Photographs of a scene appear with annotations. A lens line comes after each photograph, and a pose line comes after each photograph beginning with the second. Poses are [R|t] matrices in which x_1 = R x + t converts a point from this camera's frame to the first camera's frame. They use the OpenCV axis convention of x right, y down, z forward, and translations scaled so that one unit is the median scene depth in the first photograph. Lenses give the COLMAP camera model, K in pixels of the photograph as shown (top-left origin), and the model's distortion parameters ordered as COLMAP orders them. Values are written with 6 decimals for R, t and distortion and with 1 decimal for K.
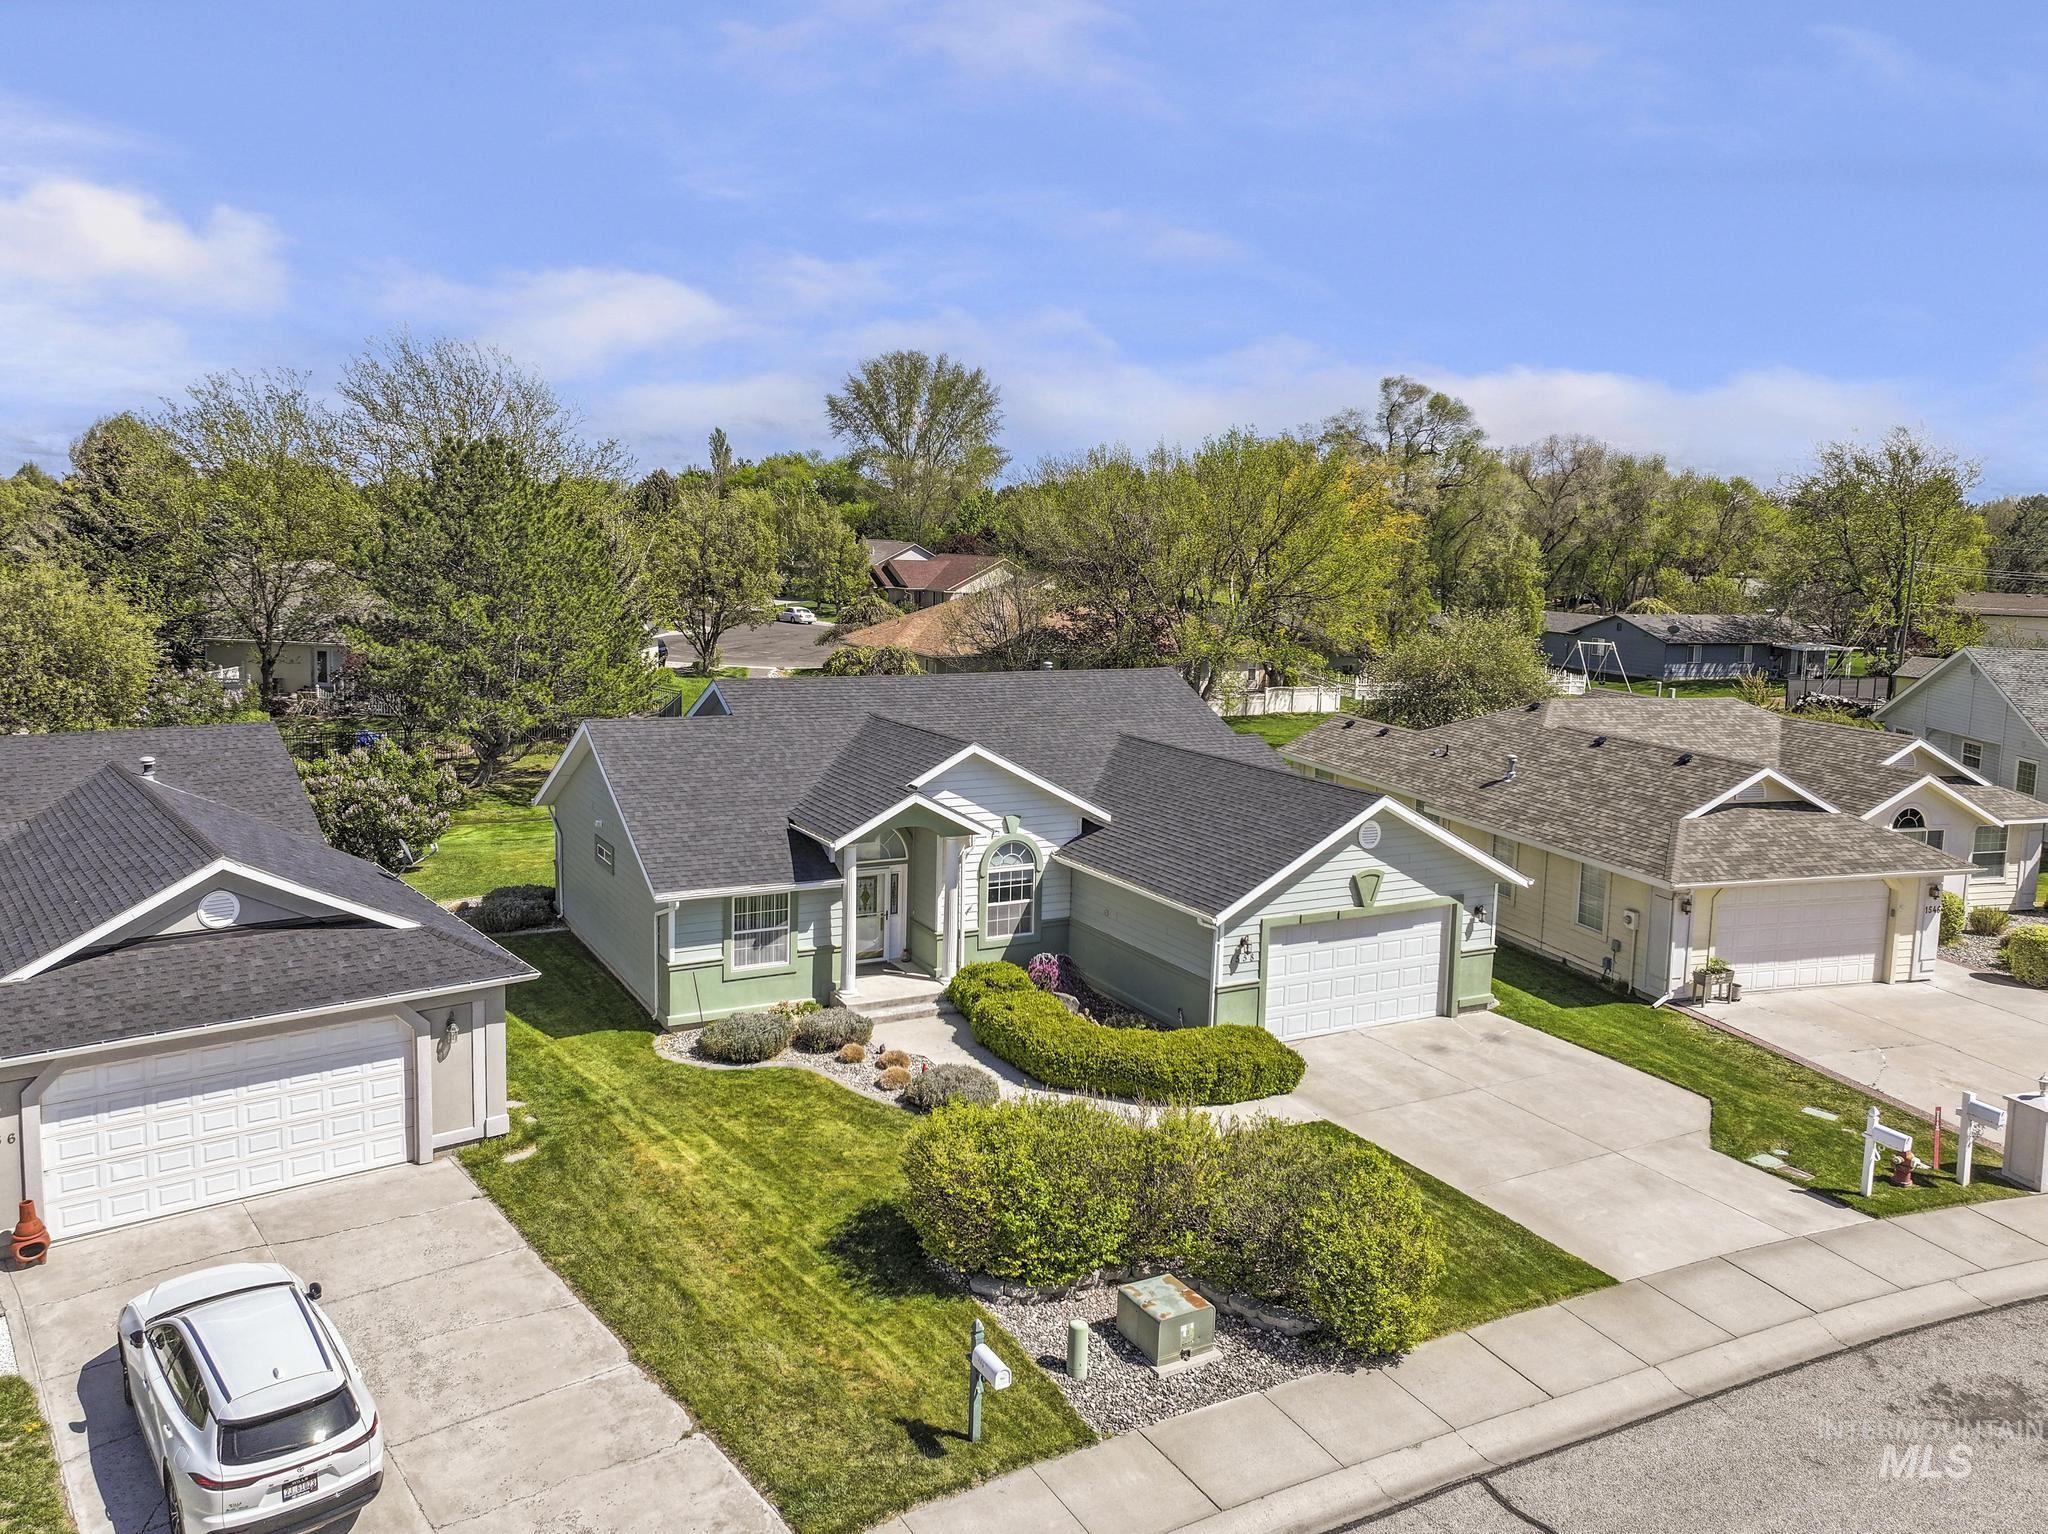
lens RADIAL K [[1491.6, 0, 961.6], [0, 1491.6, 682.6], [0, 0, 1]] dist [0.007339, 0.000178]
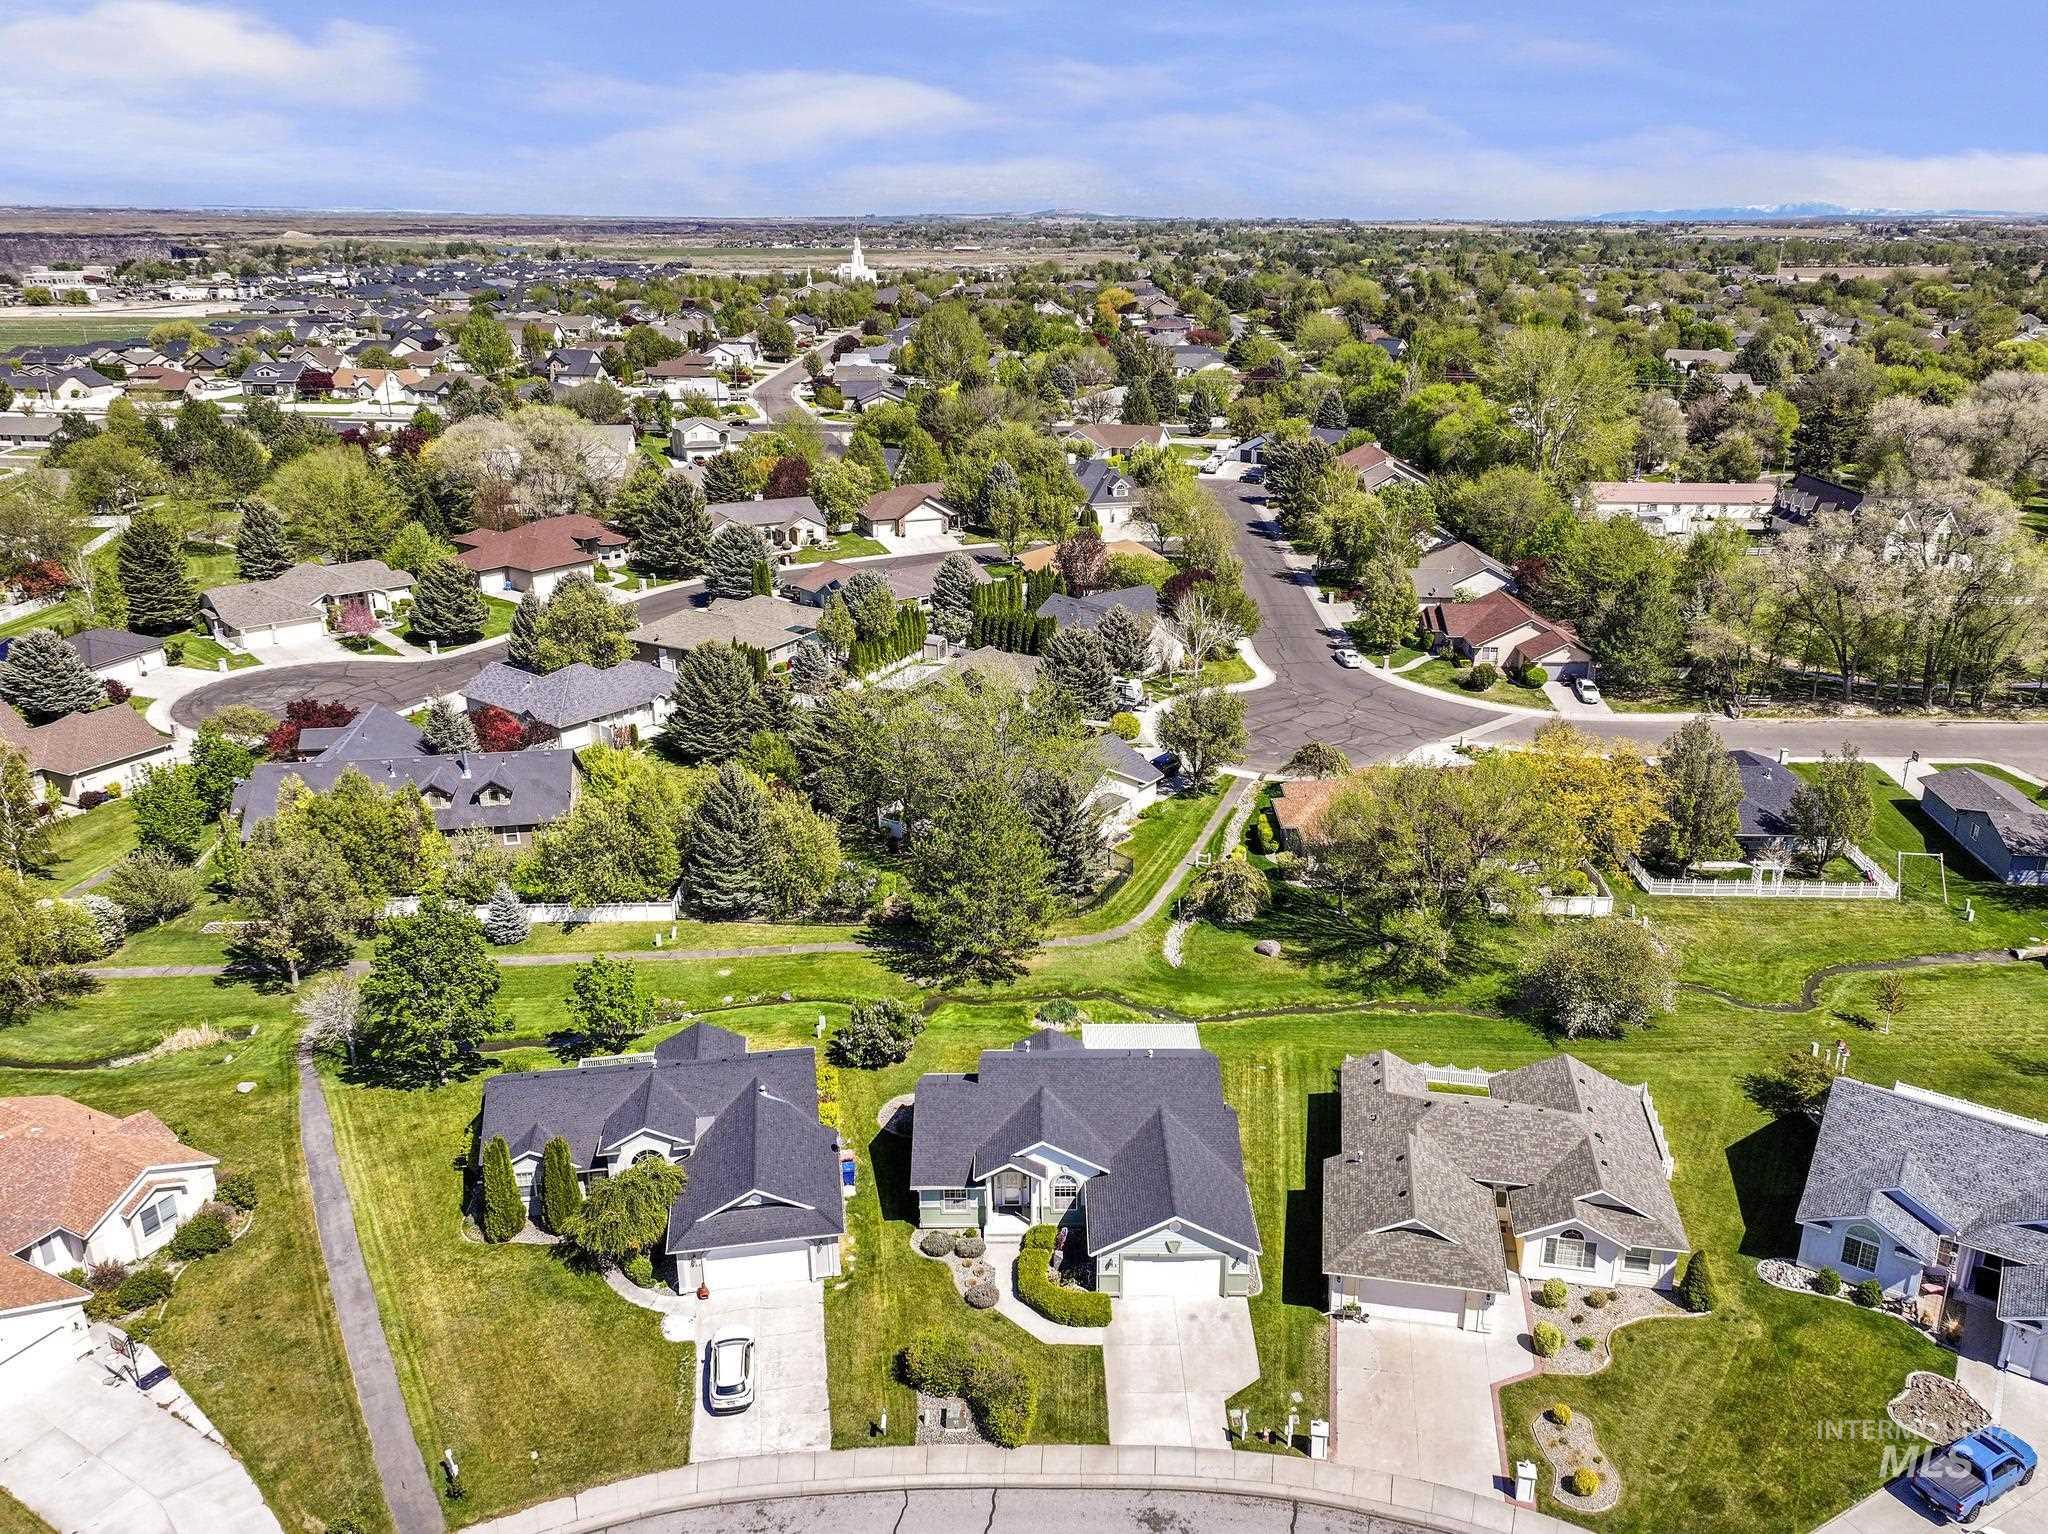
lens RADIAL K [[1516.5, 0, 1056.6], [0, 1516.5, 655.1], [0, 0, 1]] dist [-0.000131, 0.000427]
pose [[0.892997, 0.101566, -0.438453, 1.086260], [-0.026491, 0.984376, 0.174073, -1.232094], [0.449282, -0.143831, 0.881736, -1.117826]]
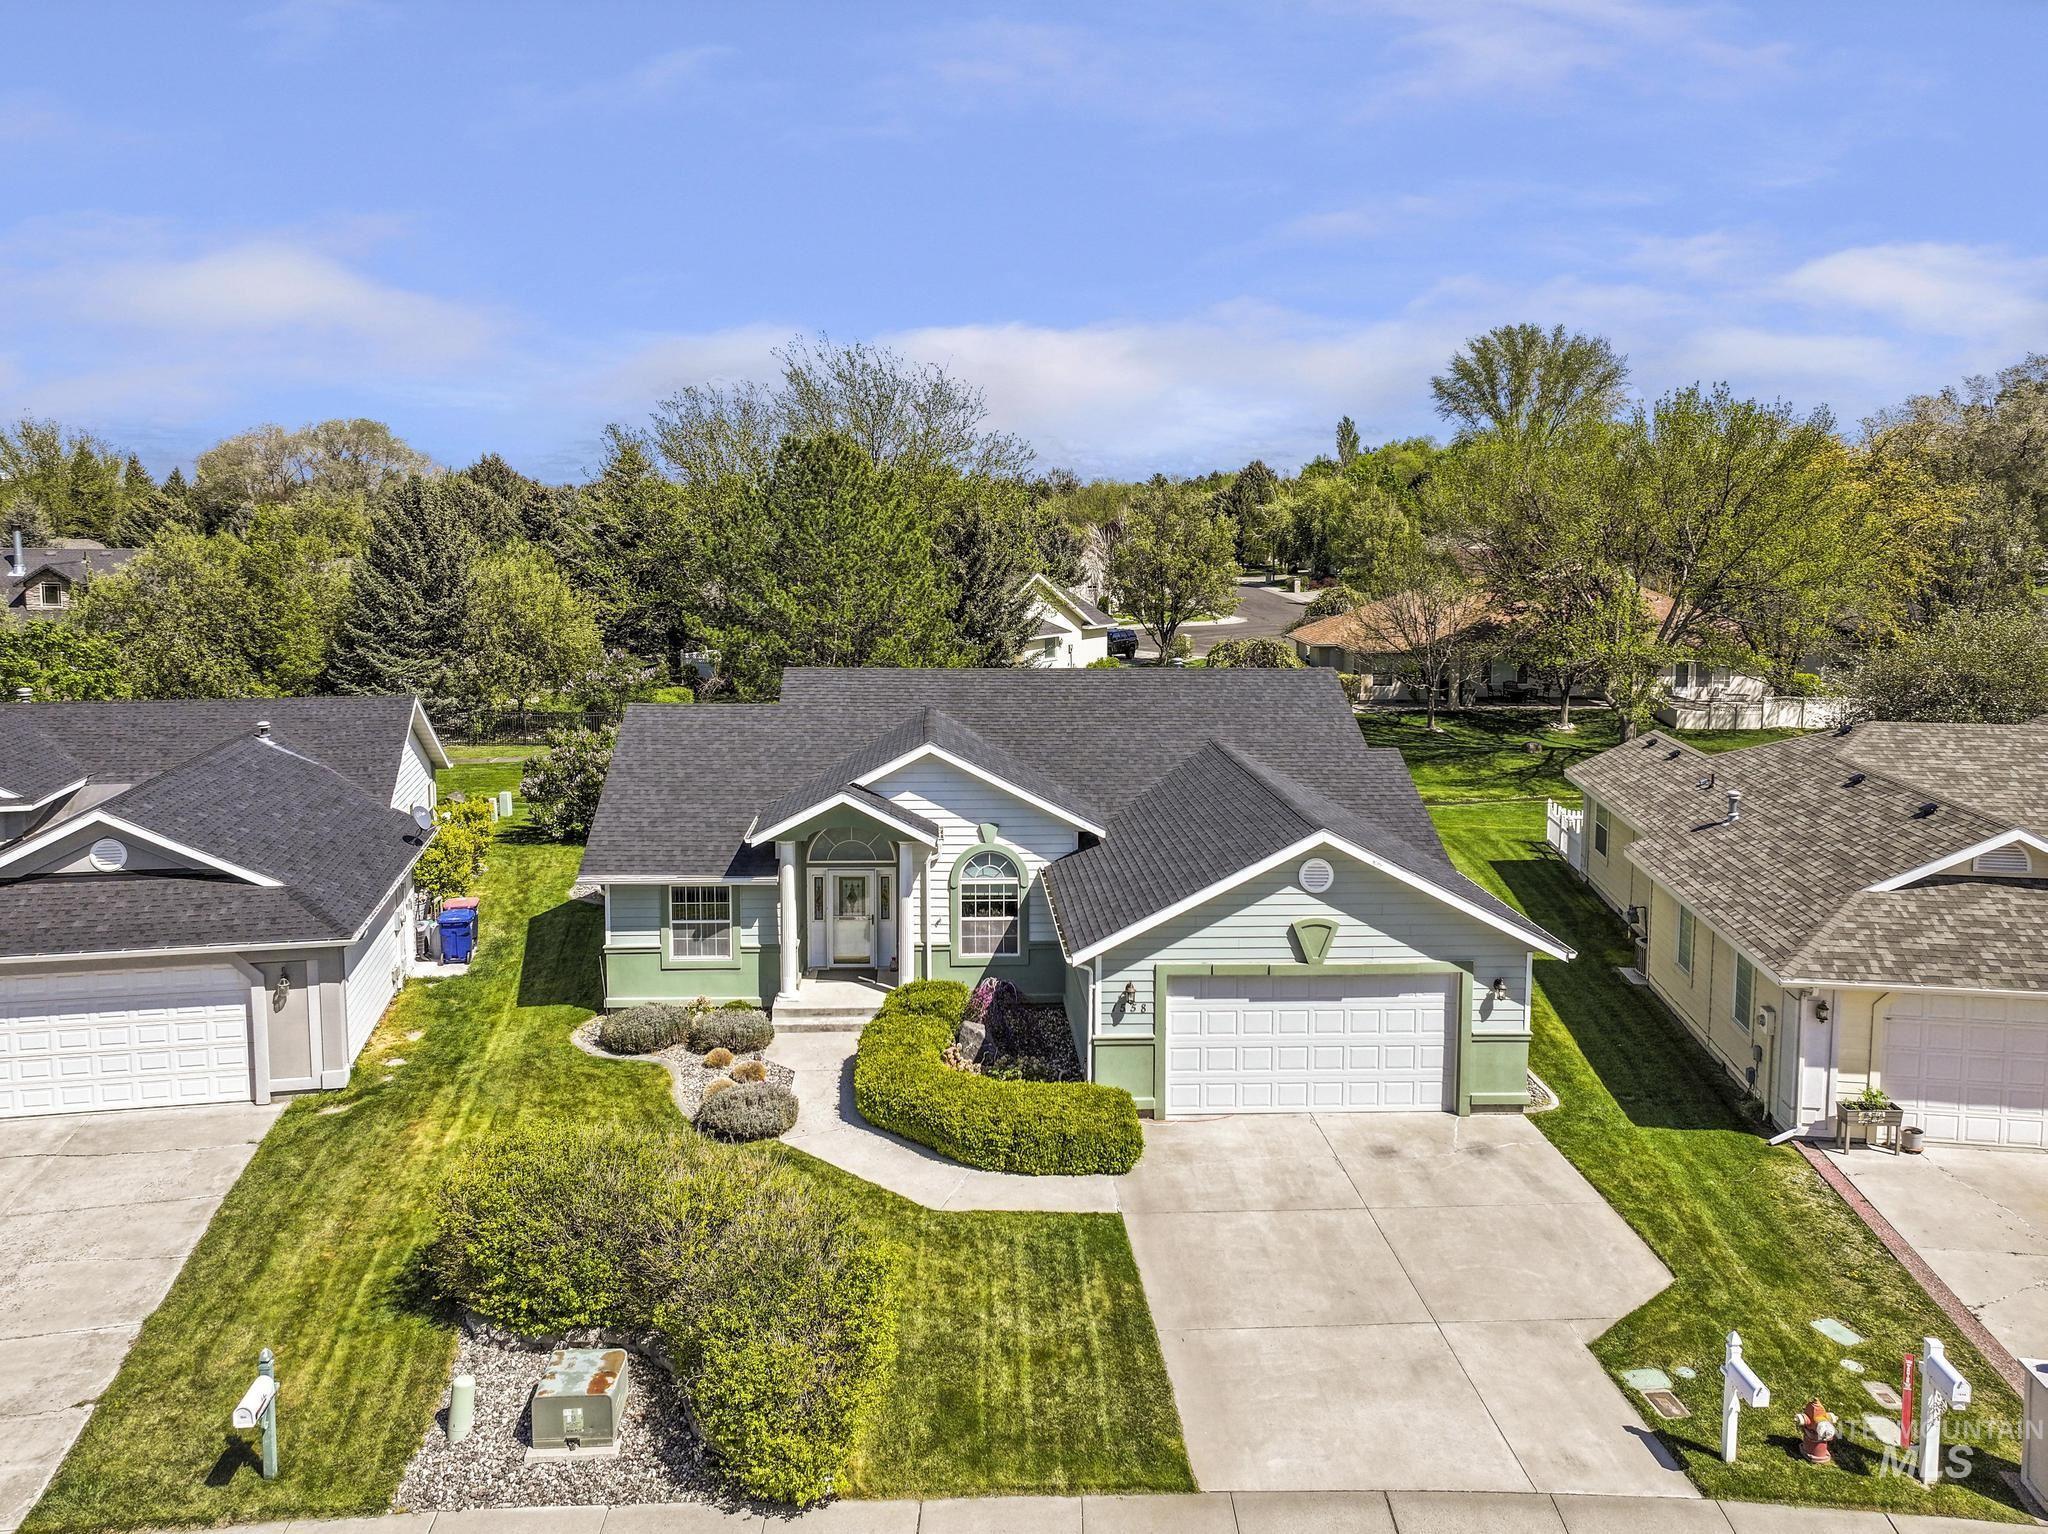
lens RADIAL K [[1488.8, 0, 1007.1], [0, 1488.8, 600.7], [0, 0, 1]] dist [0.000010, 0.007011]
pose [[0.908959, 0.006066, -0.416841, 0.461857], [-0.026043, 0.998767, -0.042254, -0.010905], [0.416071, 0.049263, 0.907997, 0.174062]]
